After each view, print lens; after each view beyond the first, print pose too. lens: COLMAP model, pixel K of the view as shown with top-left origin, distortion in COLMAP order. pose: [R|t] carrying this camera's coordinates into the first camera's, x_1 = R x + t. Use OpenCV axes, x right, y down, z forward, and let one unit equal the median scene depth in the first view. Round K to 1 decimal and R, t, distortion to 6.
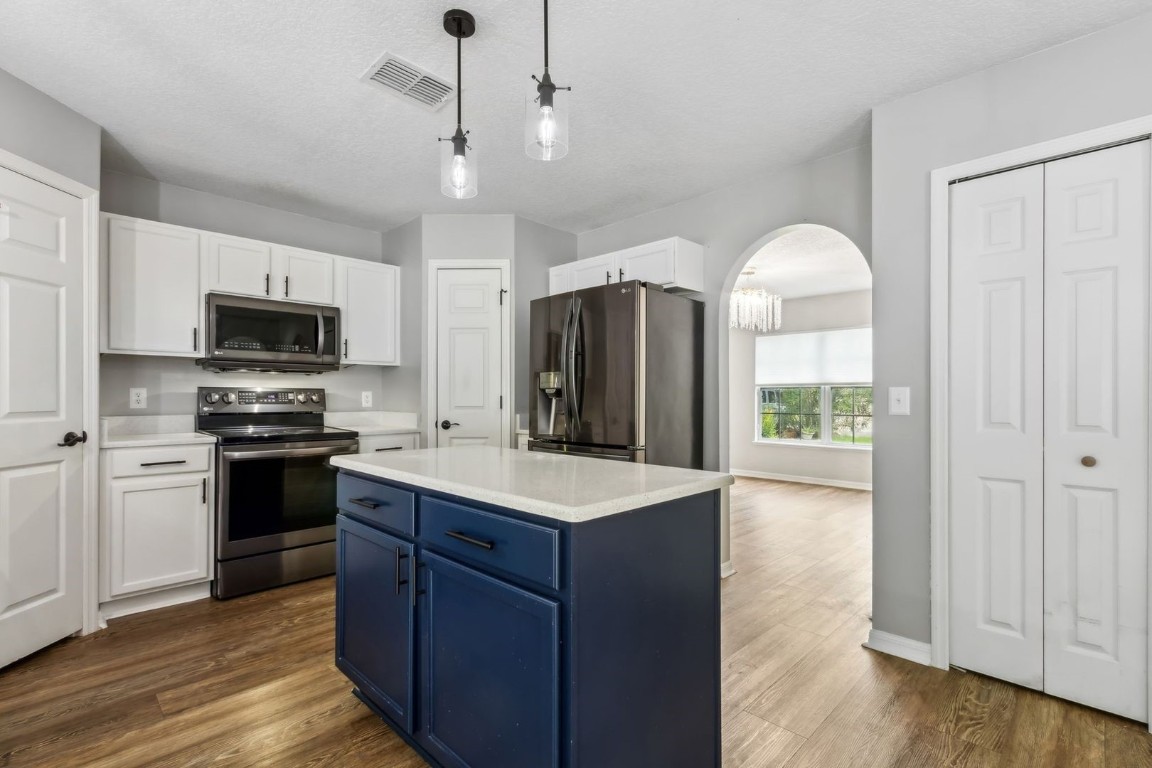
lens RADIAL K [[546.6, 0, 580.2], [0, 546.6, 384.7], [0, 0, 1]] dist [0.000671, -0.000875]
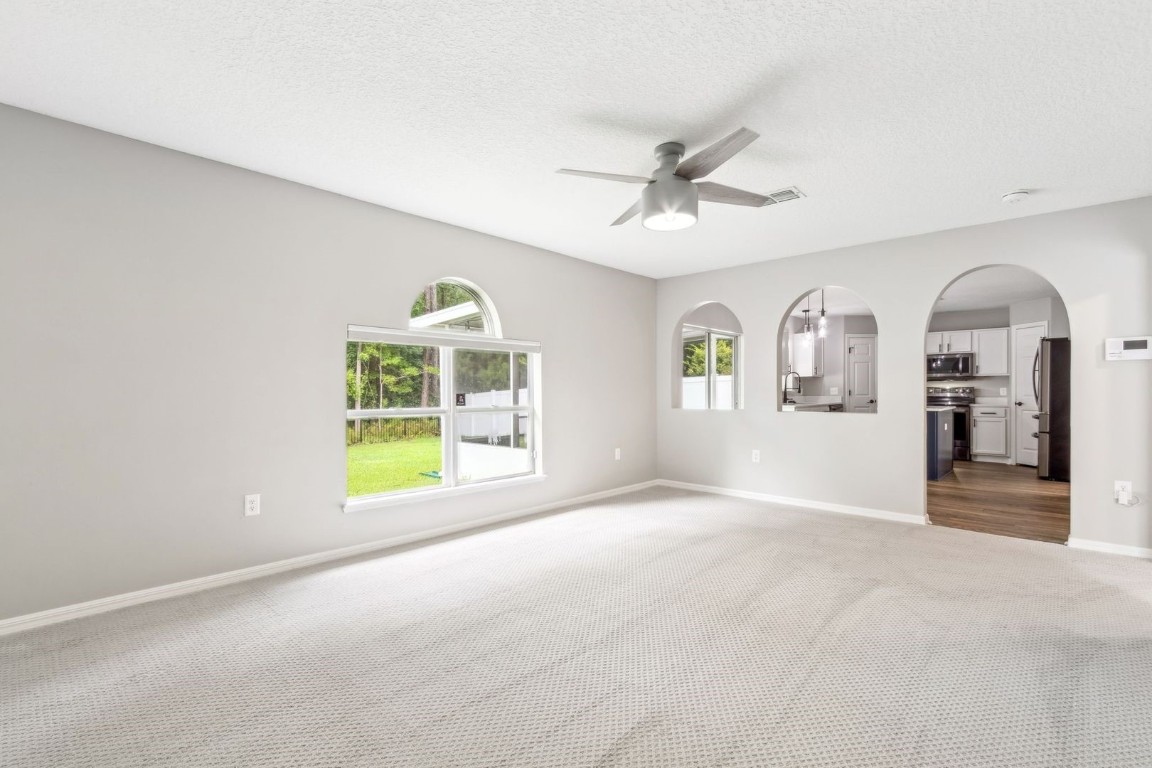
lens RADIAL K [[546.6, 0, 570.9], [0, 546.6, 383.8], [0, 0, 1]] dist [0.000671, -0.000875]
pose [[-0.014967, -0.008660, -0.999850, 2.050748], [0.029186, 0.999533, -0.009094, -0.037363], [0.999462, -0.029318, -0.014707, -0.742919]]
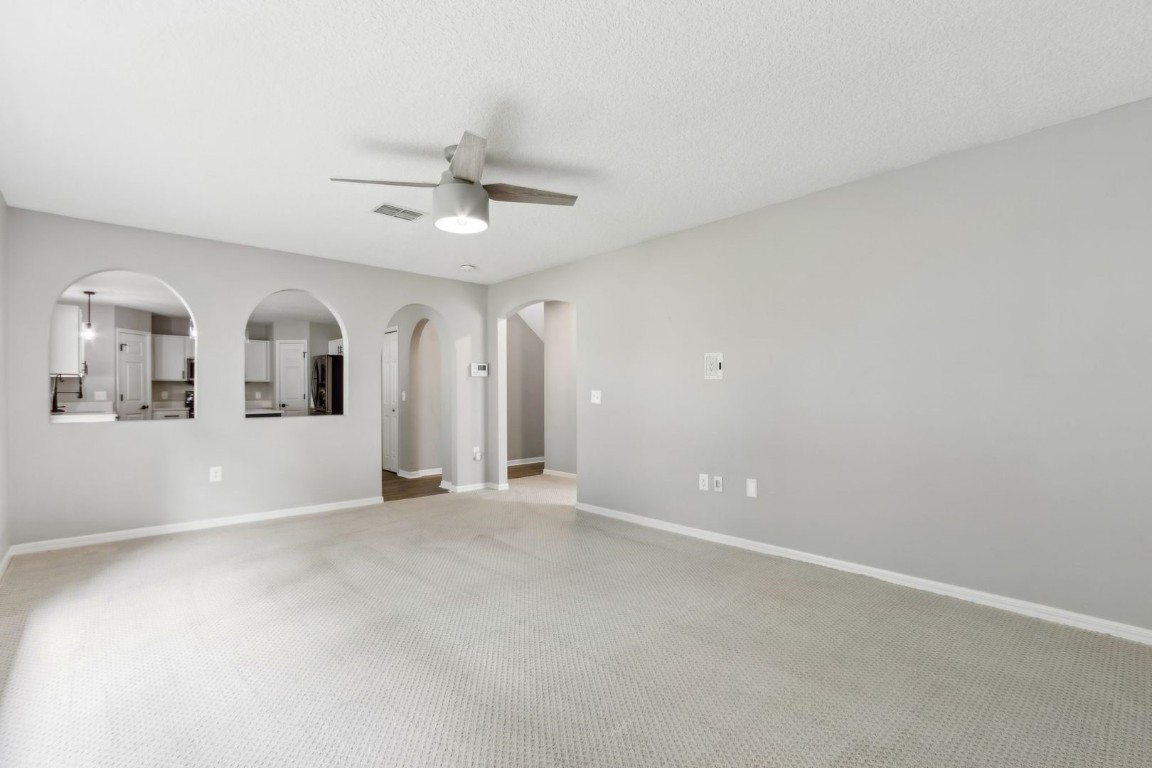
lens RADIAL K [[528.2, 0, 570.7], [0, 528.2, 387.0], [0, 0, 1]] dist [-0.003150, -0.000084]
pose [[0.998322, -0.000039, -0.057915, 1.339300], [0.001019, 0.999857, 0.016895, -0.056984], [0.057906, -0.016926, 0.998179, -1.484744]]
